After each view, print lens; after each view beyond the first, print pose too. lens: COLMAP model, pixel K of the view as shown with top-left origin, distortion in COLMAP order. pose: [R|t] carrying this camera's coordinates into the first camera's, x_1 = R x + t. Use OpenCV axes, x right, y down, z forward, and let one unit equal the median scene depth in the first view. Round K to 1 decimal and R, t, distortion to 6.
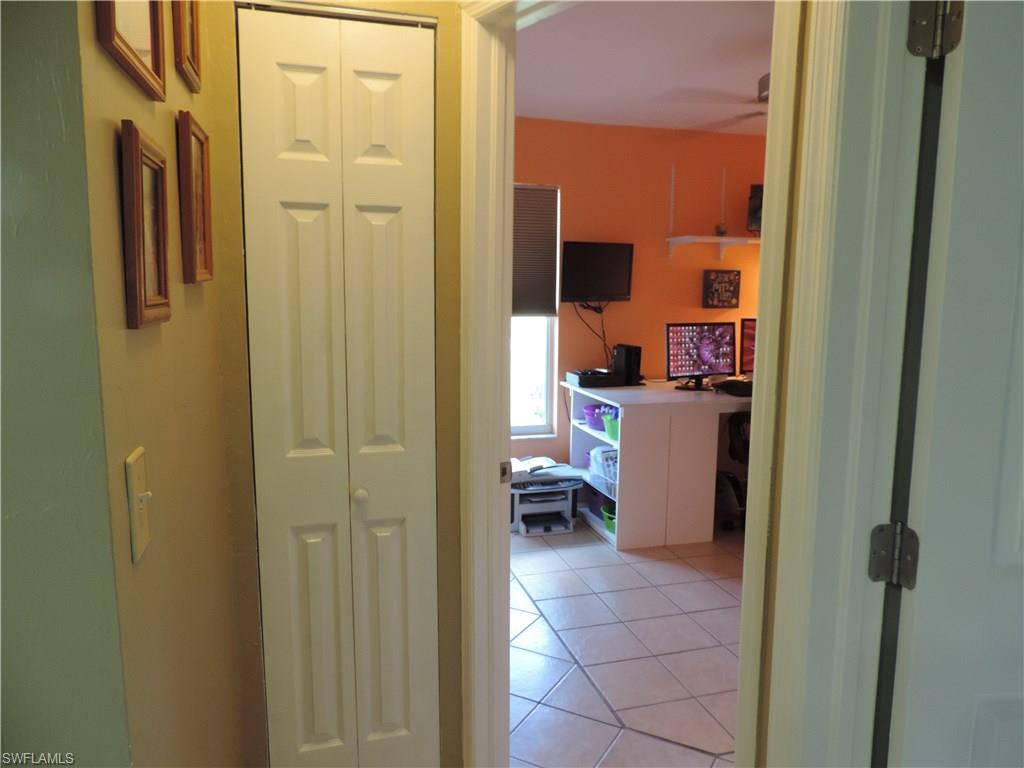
lens RADIAL K [[731.2, 0, 511.9], [0, 731.2, 380.9], [0, 0, 1]] dist [-0.027659, 0.017123]
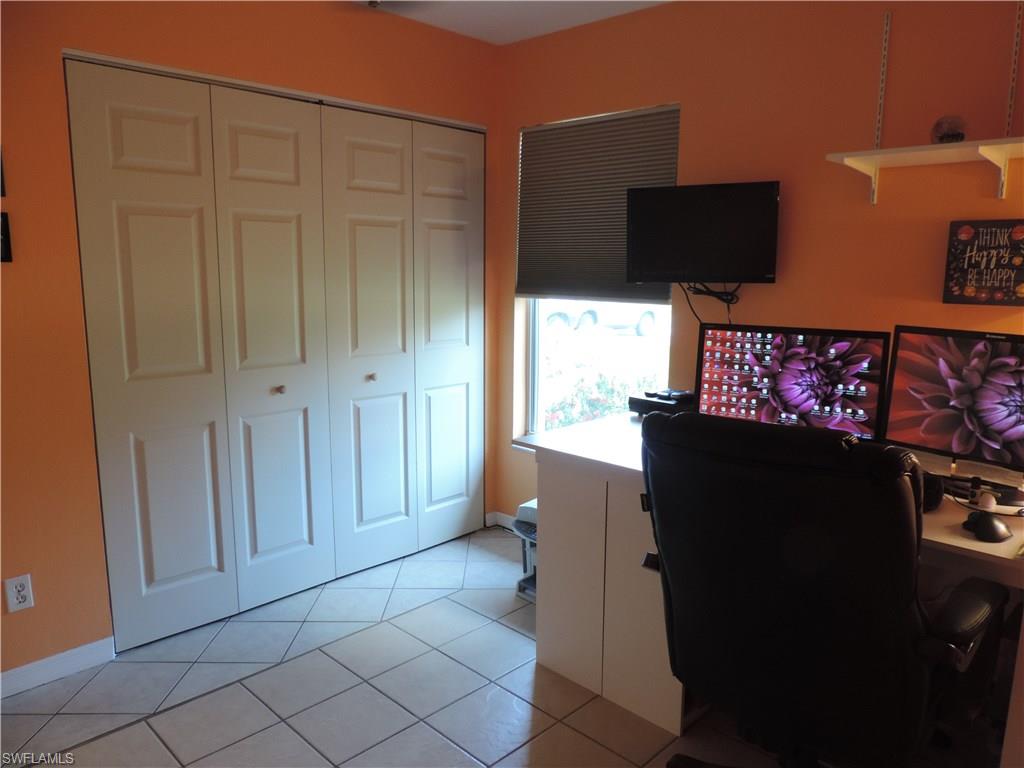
lens RADIAL K [[731.2, 0, 513.5], [0, 731.2, 387.6], [0, 0, 1]] dist [-0.027659, 0.017123]
pose [[0.512965, 0.140490, -0.846835, 0.584454], [-0.115906, 0.988818, 0.093835, -0.062988], [0.850549, 0.050019, 0.523512, 0.572070]]
